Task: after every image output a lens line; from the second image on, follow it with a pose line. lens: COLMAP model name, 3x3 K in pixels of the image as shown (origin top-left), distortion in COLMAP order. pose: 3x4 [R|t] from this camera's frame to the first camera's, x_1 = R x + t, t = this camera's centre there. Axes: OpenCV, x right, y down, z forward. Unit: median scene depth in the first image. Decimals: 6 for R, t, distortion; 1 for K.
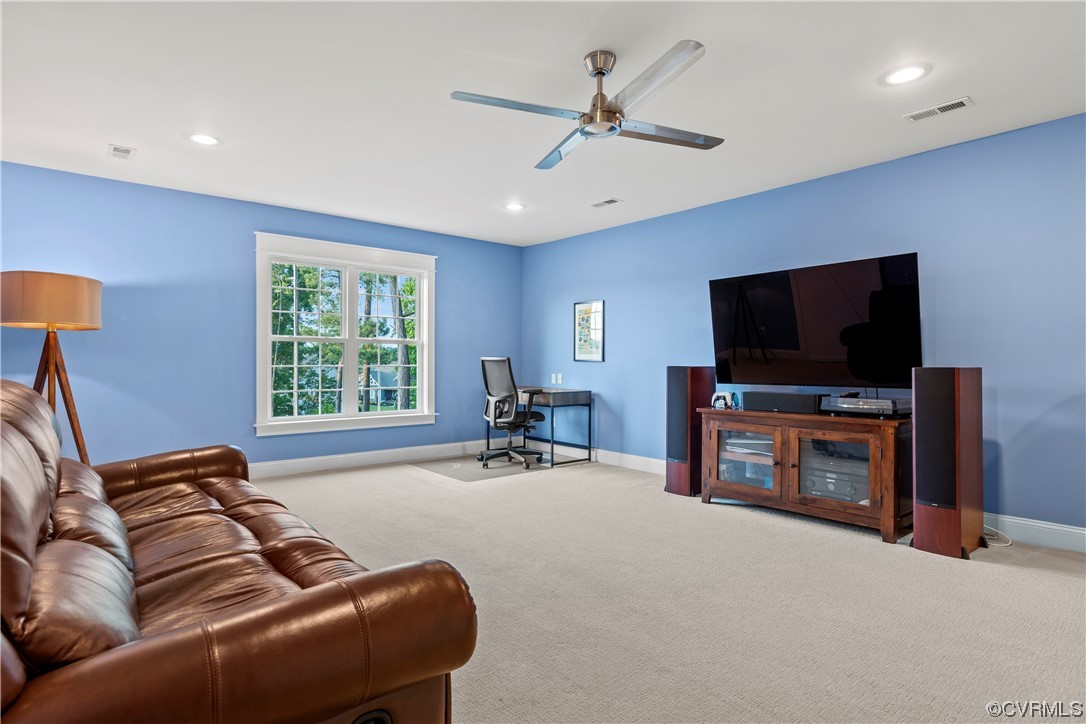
lens RADIAL K [[570.2, 0, 543.0], [0, 570.2, 362.0], [0, 0, 1]] dist [-0.001561, 0.000097]
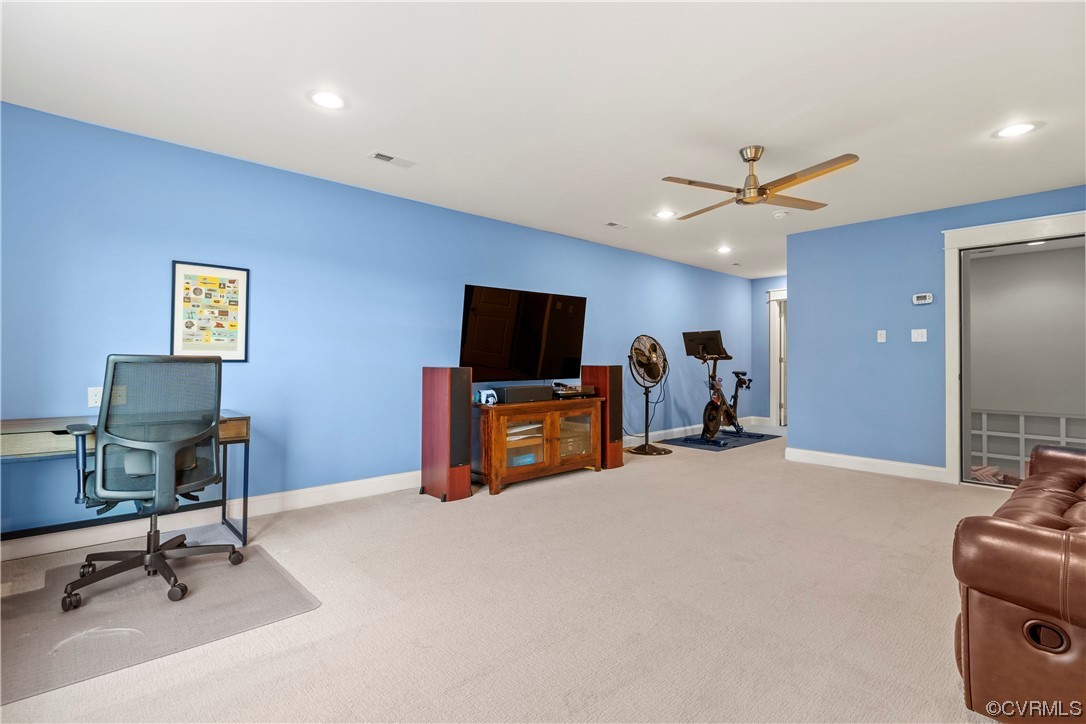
lens RADIAL K [[536.8, 0, 543.0], [0, 536.8, 362.0], [0, 0, 1]] dist [0.000079, 0.000179]
pose [[-0.044522, -0.003425, 0.999003, -0.623619], [-0.001183, 0.999994, 0.003376, -0.004407], [-0.999008, -0.001031, -0.044526, 0.813665]]
